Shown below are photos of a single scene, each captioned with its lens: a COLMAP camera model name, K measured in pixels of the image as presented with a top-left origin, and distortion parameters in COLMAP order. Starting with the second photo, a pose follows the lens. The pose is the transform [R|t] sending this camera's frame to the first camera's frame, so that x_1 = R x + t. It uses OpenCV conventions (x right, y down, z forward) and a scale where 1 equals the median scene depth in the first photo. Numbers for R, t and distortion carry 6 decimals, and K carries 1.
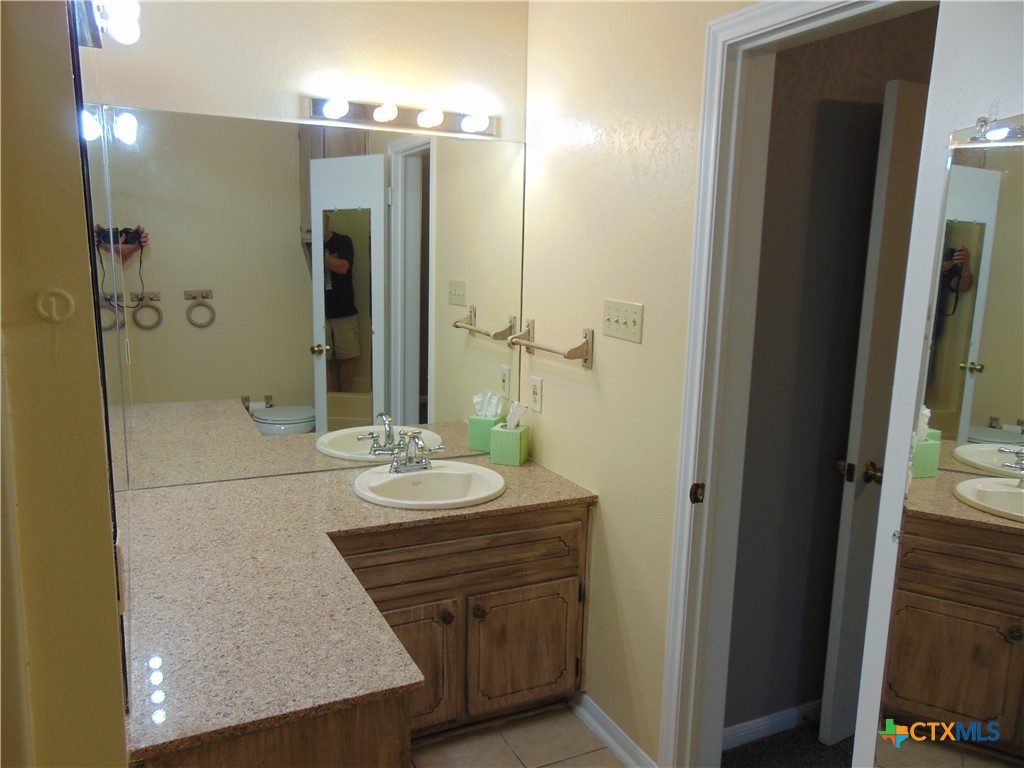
lens RADIAL K [[764.7, 0, 510.7], [0, 764.7, 383.5], [0, 0, 1]] dist [-0.031889, 0.068013]
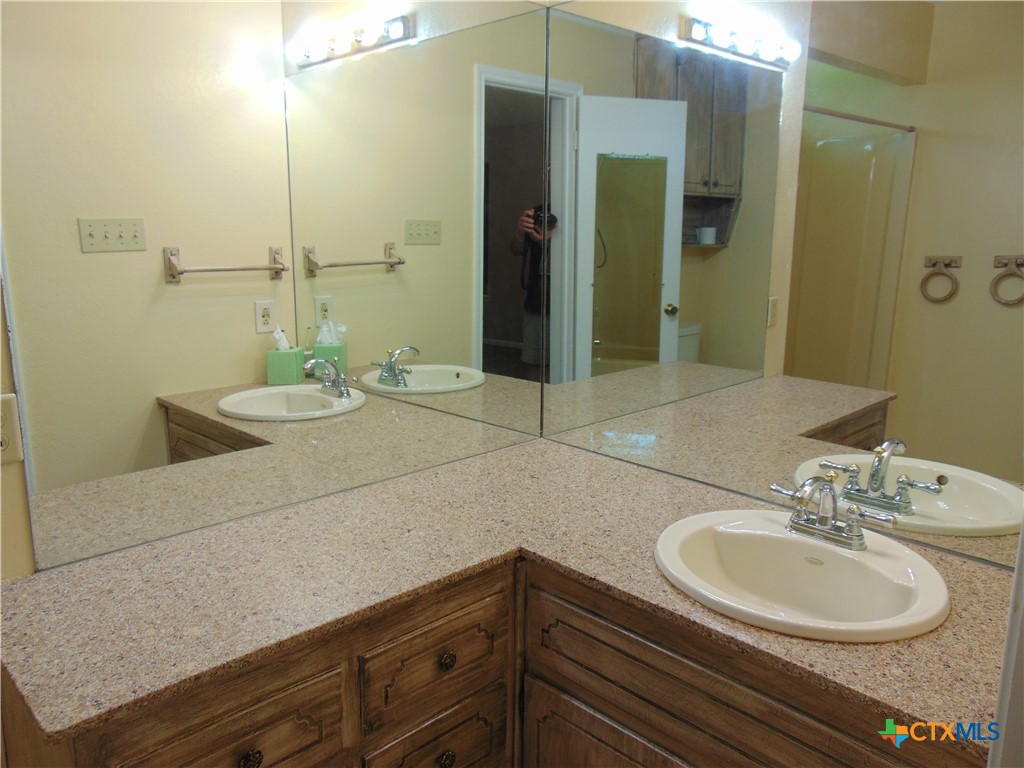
lens RADIAL K [[764.7, 0, 511.9], [0, 764.7, 386.6], [0, 0, 1]] dist [-0.031889, 0.068013]
pose [[0.304643, 0.176093, -0.936047, 0.324764], [-0.160853, 0.978157, 0.131664, -0.033795], [0.938786, 0.110455, 0.326314, 0.626626]]
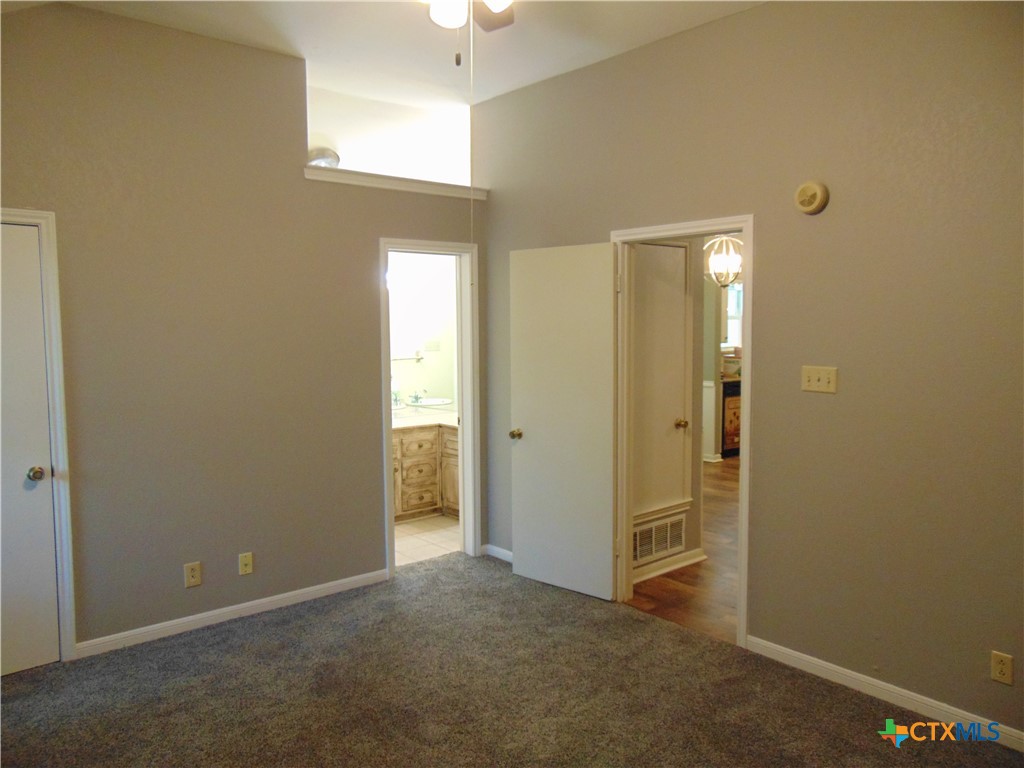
lens RADIAL K [[764.7, 0, 512.2], [0, 764.7, 383.7], [0, 0, 1]] dist [-0.031889, 0.068013]
pose [[0.242304, 0.050515, -0.968884, 2.376624], [-0.154340, 0.987934, 0.012910, -0.033415], [0.957845, 0.146409, 0.247177, 0.418679]]
